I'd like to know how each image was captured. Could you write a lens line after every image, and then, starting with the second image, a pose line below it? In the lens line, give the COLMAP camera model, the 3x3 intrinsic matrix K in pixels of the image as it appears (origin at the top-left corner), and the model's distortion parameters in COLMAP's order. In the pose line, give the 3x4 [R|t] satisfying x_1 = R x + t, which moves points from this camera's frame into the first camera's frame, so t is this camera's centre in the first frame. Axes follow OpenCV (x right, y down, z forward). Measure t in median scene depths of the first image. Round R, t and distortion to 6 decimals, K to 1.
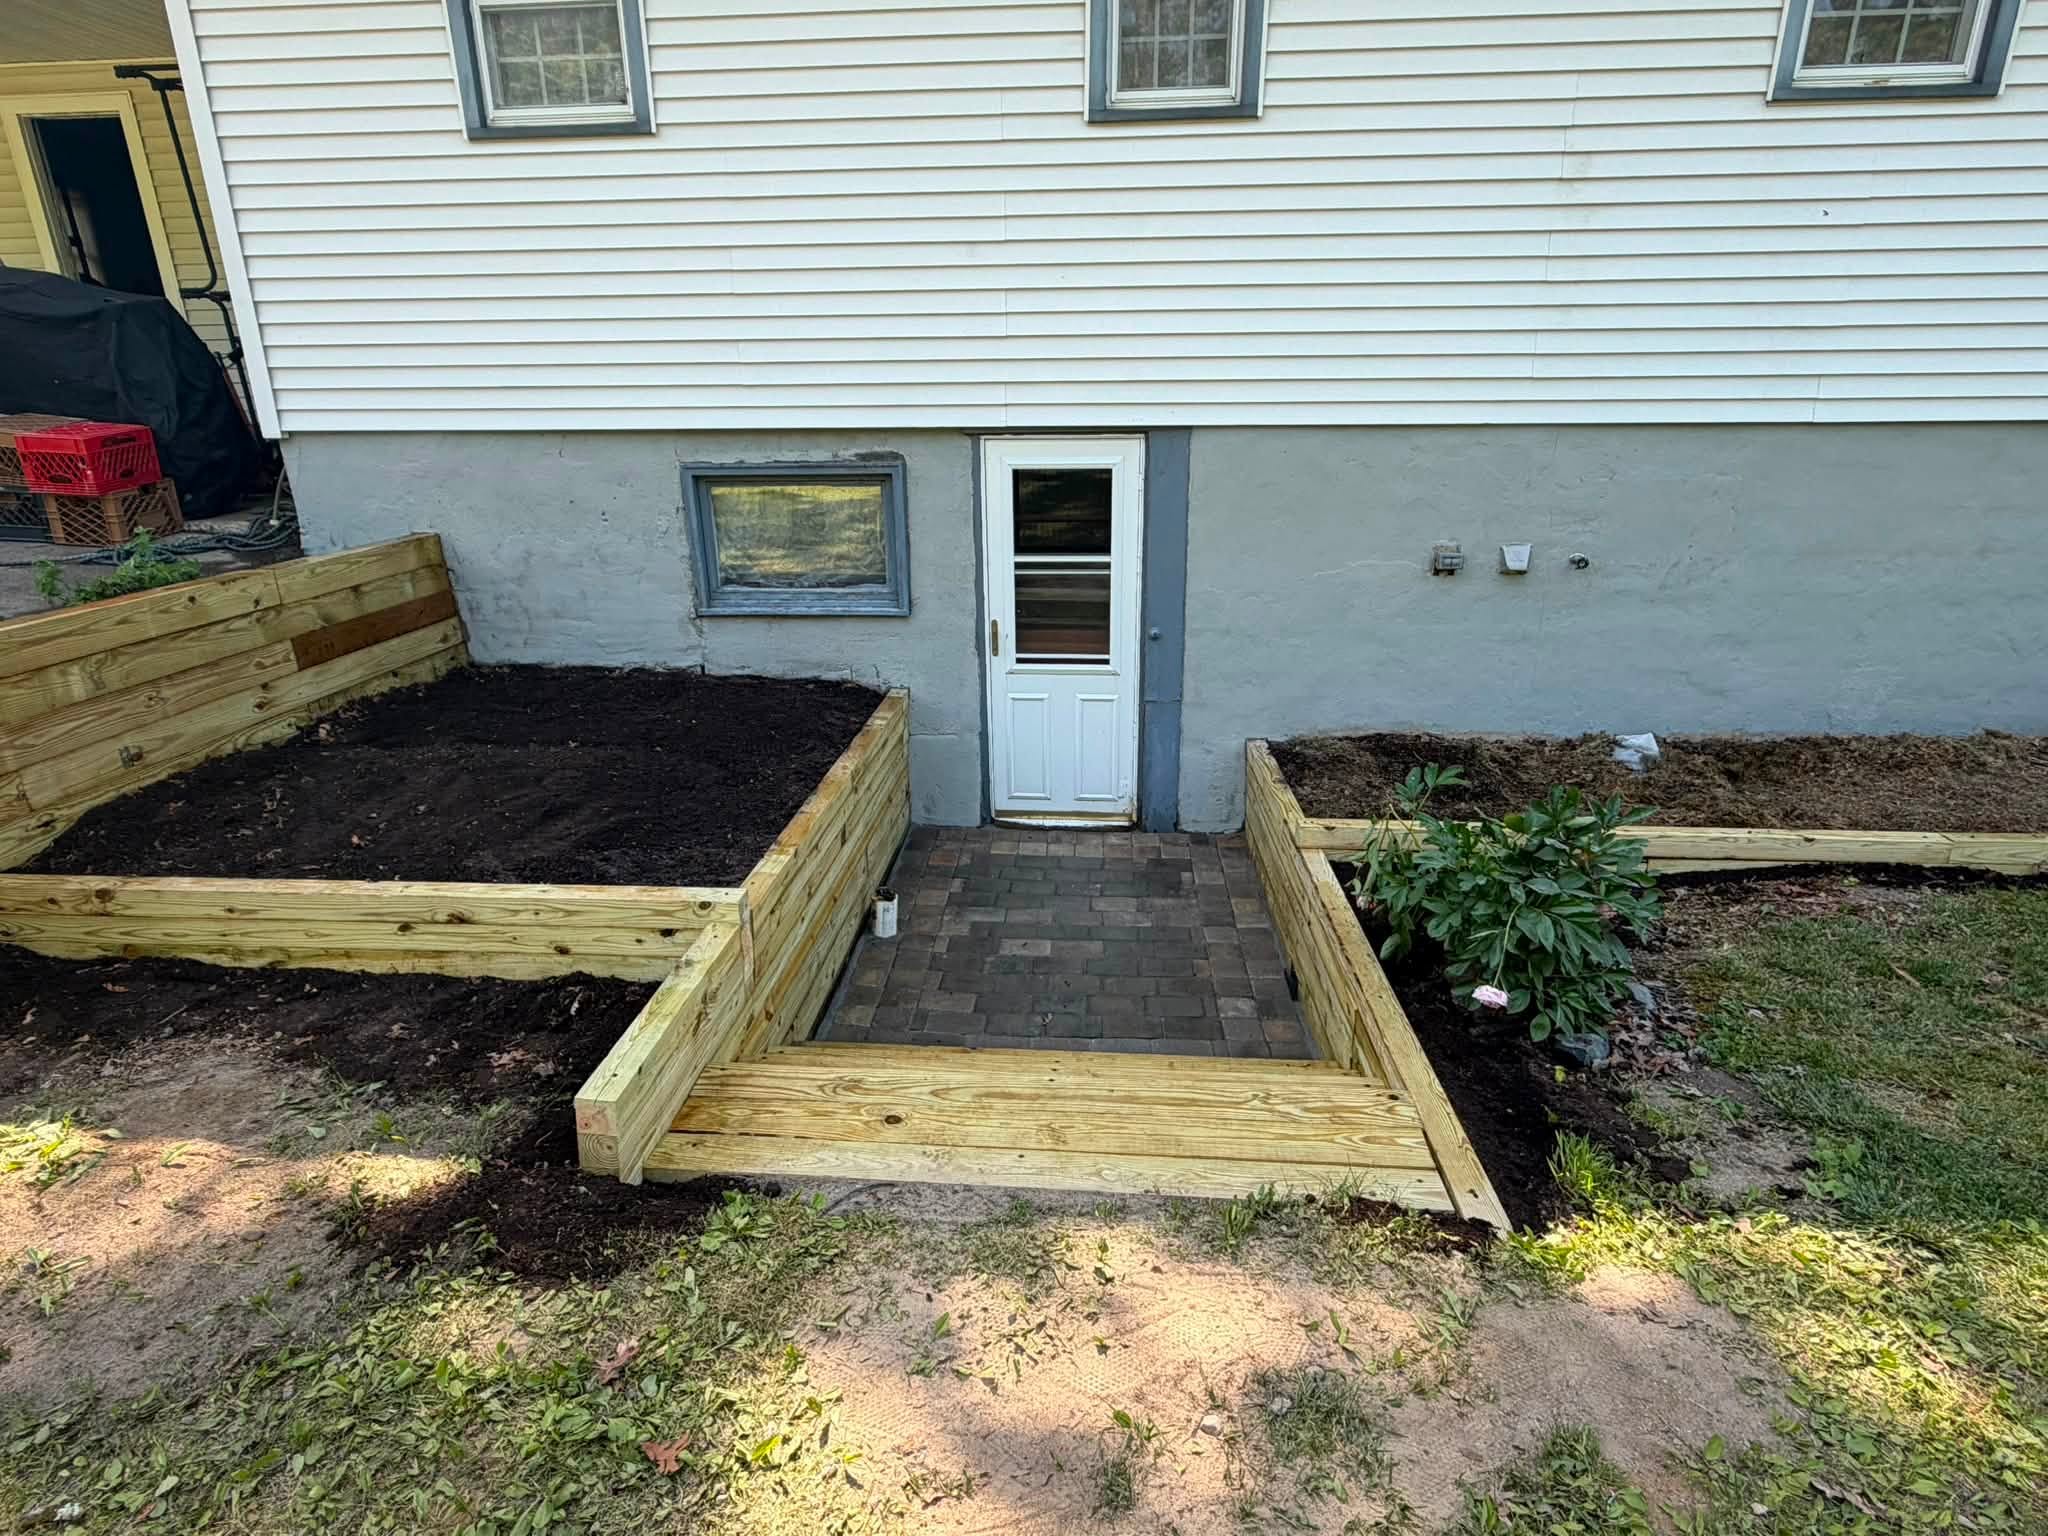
lens RADIAL K [[1087.3, 0, 1019.7], [0, 1087.3, 771.0], [0, 0, 1]] dist [0.000723, -0.000086]
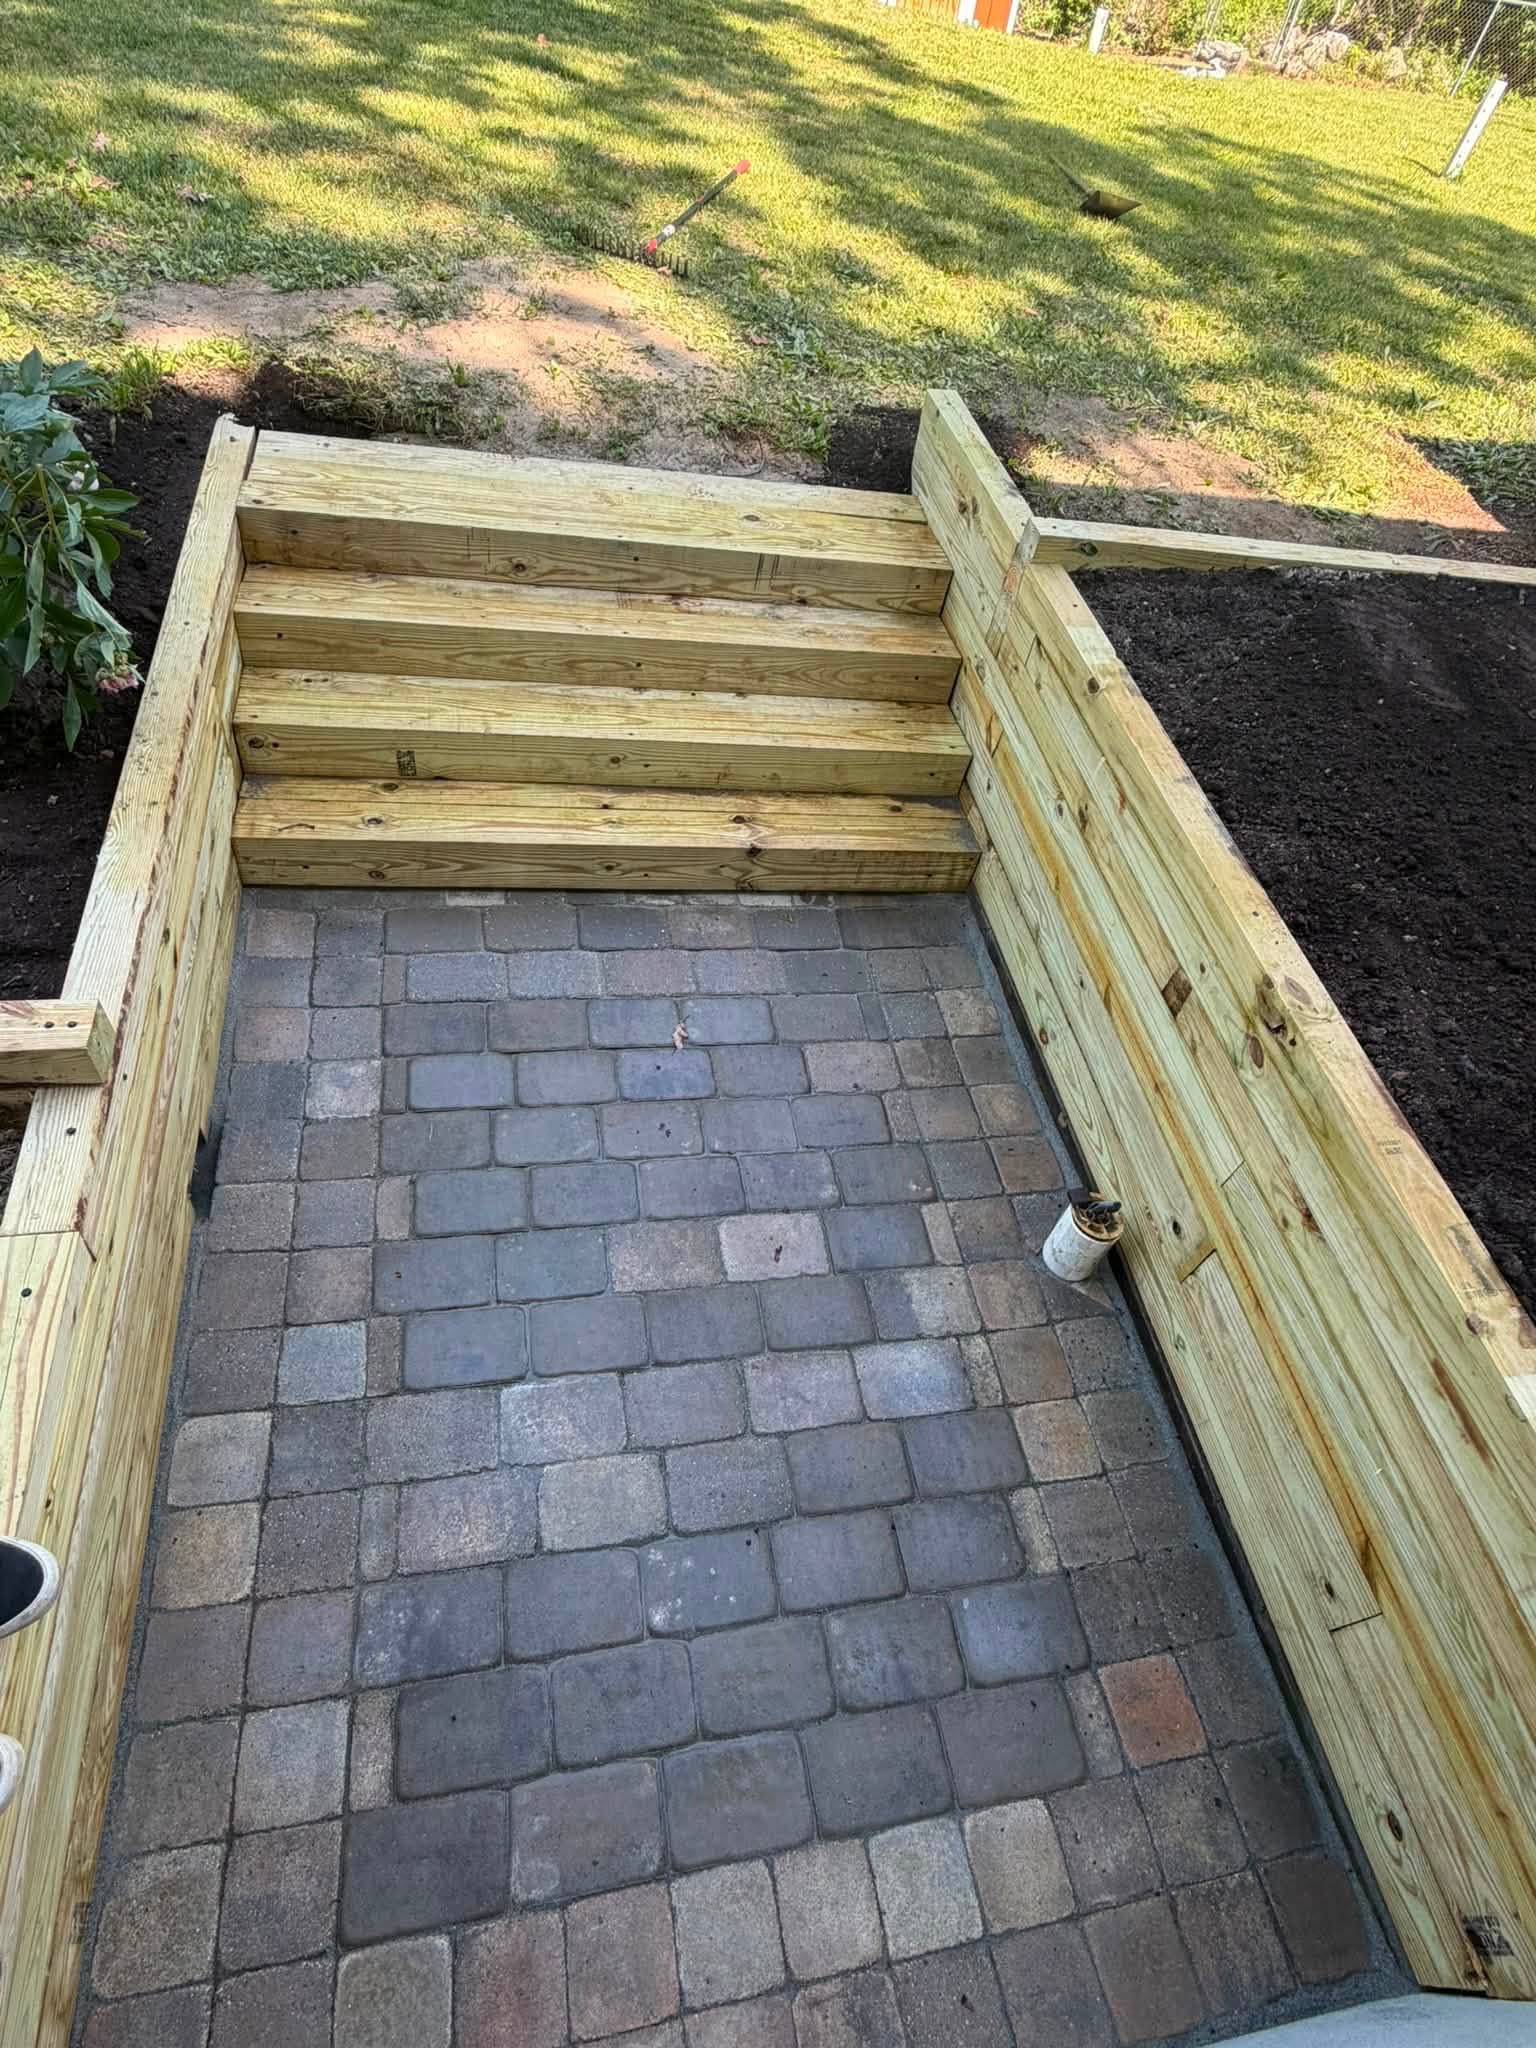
lens RADIAL K [[1087.3, 0, 773.3], [0, 1087.3, 1018.5], [0, 0, 1]] dist [0.000723, -0.000086]
pose [[-0.950797, 0.088061, -0.297037, 0.142648], [-0.247373, 0.361441, 0.898981, -0.306841], [0.186527, 0.928227, -0.321873, 1.090572]]
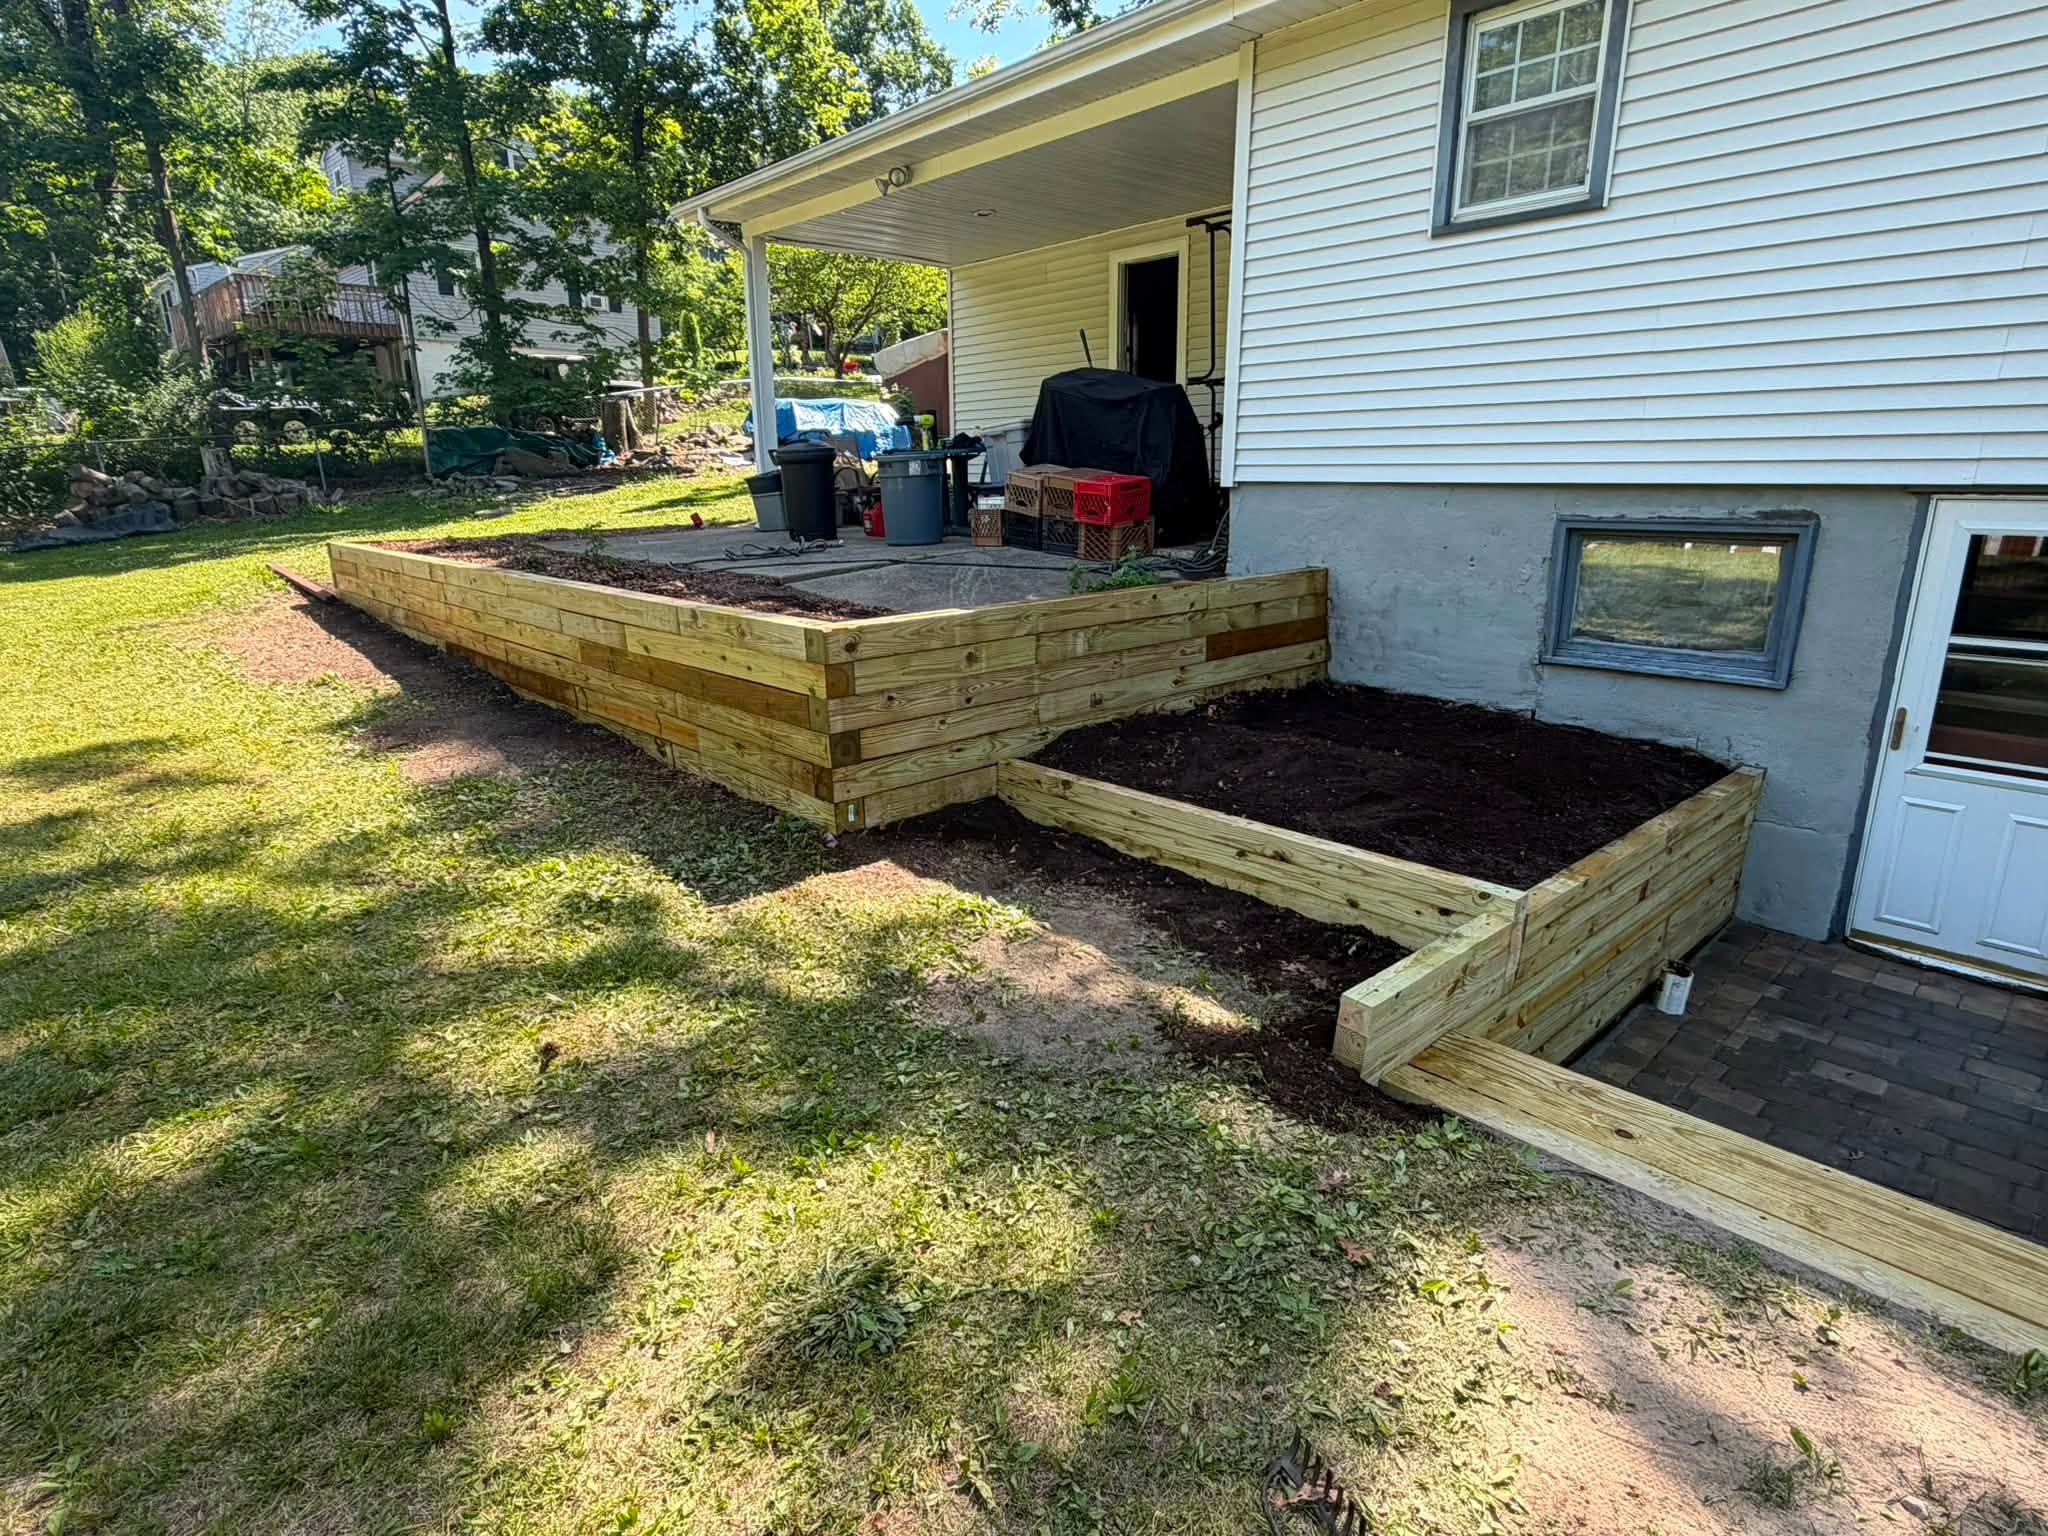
lens RADIAL K [[1087.3, 0, 1023.1], [0, 1087.3, 771.2], [0, 0, 1]] dist [0.000723, -0.000086]
pose [[0.736607, 0.184955, -0.650539, 0.039898], [-0.225470, 0.974010, 0.021621, 0.056946], [0.637631, 0.130751, 0.759165, -0.100036]]
